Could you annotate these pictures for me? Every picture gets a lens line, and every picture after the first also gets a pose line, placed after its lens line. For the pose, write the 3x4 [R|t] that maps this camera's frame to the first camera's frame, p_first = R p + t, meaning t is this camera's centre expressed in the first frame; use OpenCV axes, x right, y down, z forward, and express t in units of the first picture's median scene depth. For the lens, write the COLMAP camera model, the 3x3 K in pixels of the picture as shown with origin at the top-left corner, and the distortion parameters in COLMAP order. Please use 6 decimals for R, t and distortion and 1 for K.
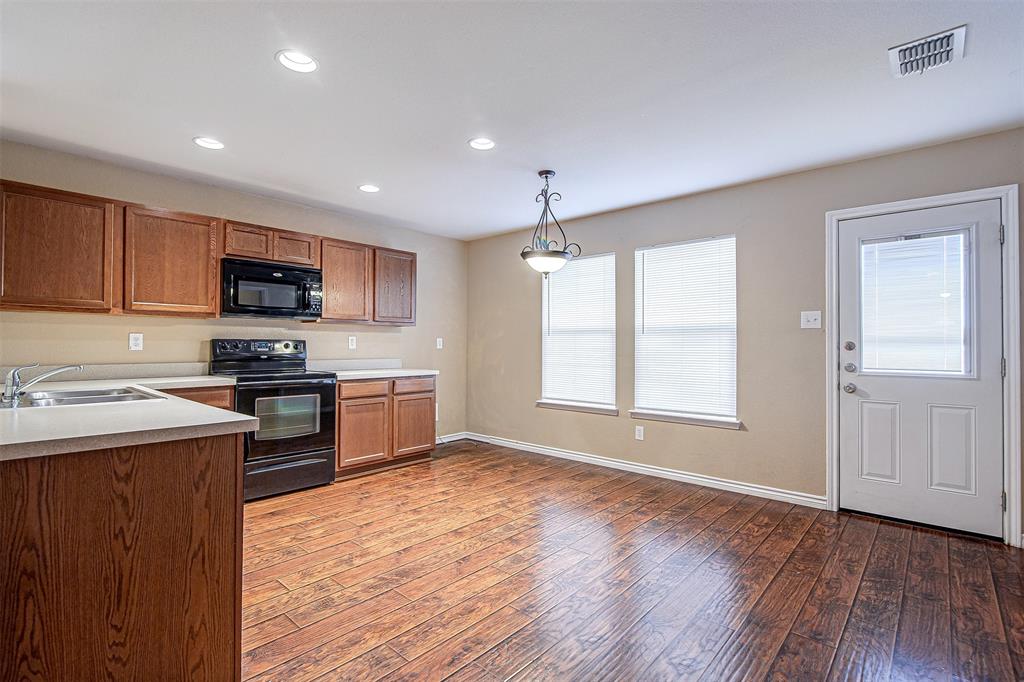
lens RADIAL K [[470.5, 0, 512.0], [0, 470.5, 341.0], [0, 0, 1]] dist [-0.010710, -0.000024]
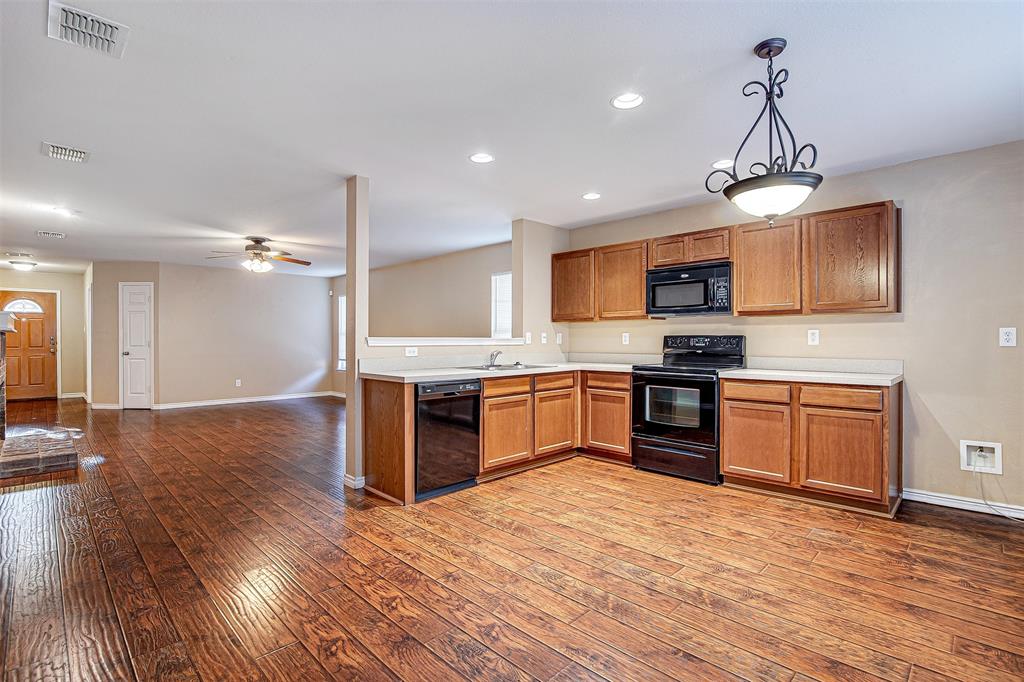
lens RADIAL K [[480.7, 0, 512.0], [0, 480.7, 341.0], [0, 0, 1]] dist [-0.018391, 0.000115]
pose [[-0.042088, -0.002527, -0.999111, 0.656799], [0.009444, 0.999951, -0.002927, 0.009689], [0.999069, -0.009559, -0.042062, 0.677731]]
